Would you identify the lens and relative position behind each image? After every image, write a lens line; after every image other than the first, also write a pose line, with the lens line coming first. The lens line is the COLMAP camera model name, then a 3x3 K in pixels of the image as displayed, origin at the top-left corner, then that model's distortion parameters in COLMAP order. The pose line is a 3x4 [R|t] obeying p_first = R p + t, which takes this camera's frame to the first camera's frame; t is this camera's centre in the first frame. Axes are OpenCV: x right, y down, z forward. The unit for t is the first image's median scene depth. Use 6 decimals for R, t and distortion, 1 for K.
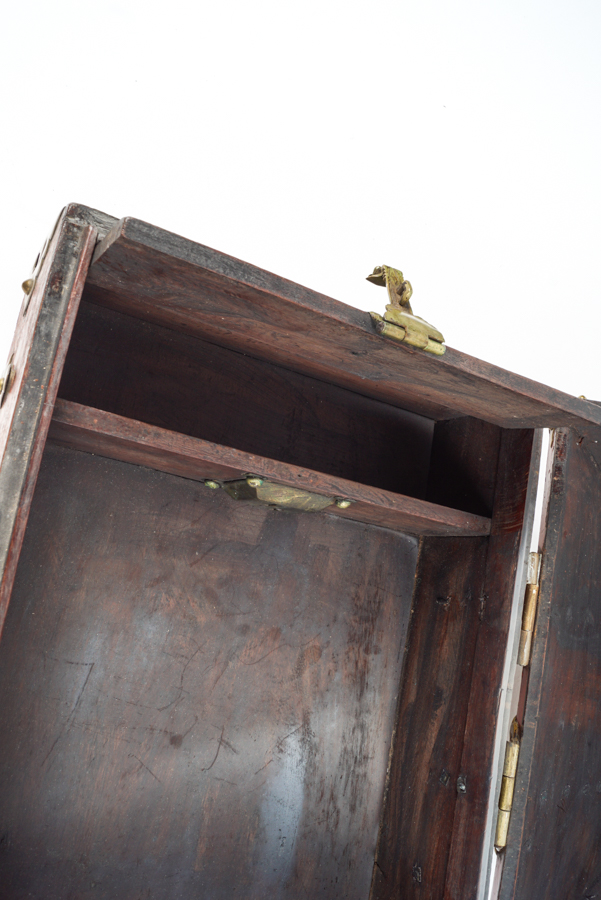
lens RADIAL K [[768.0, 0, 300.5], [0, 768.0, 450.0], [0, 0, 1]] dist [-0.103135, -0.000079]
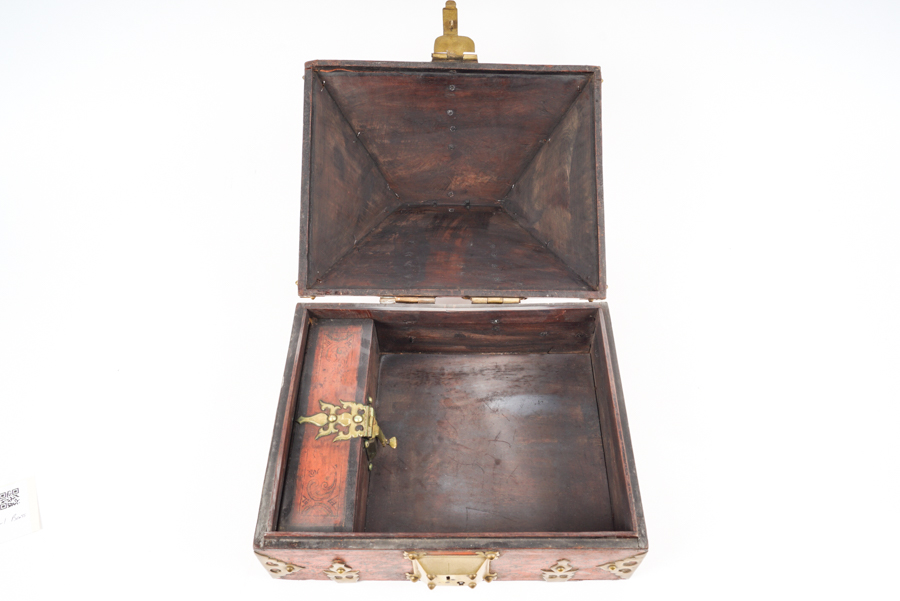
lens RADIAL K [[768.0, 0, 450.0], [0, 768.0, 300.5], [0, 0, 1]] dist [-0.103135, -0.000079]
pose [[-0.164454, -0.975975, 0.142926, -0.011682], [0.970505, -0.134203, 0.200274, -0.090058], [-0.176281, 0.171646, 0.969259, -0.992267]]
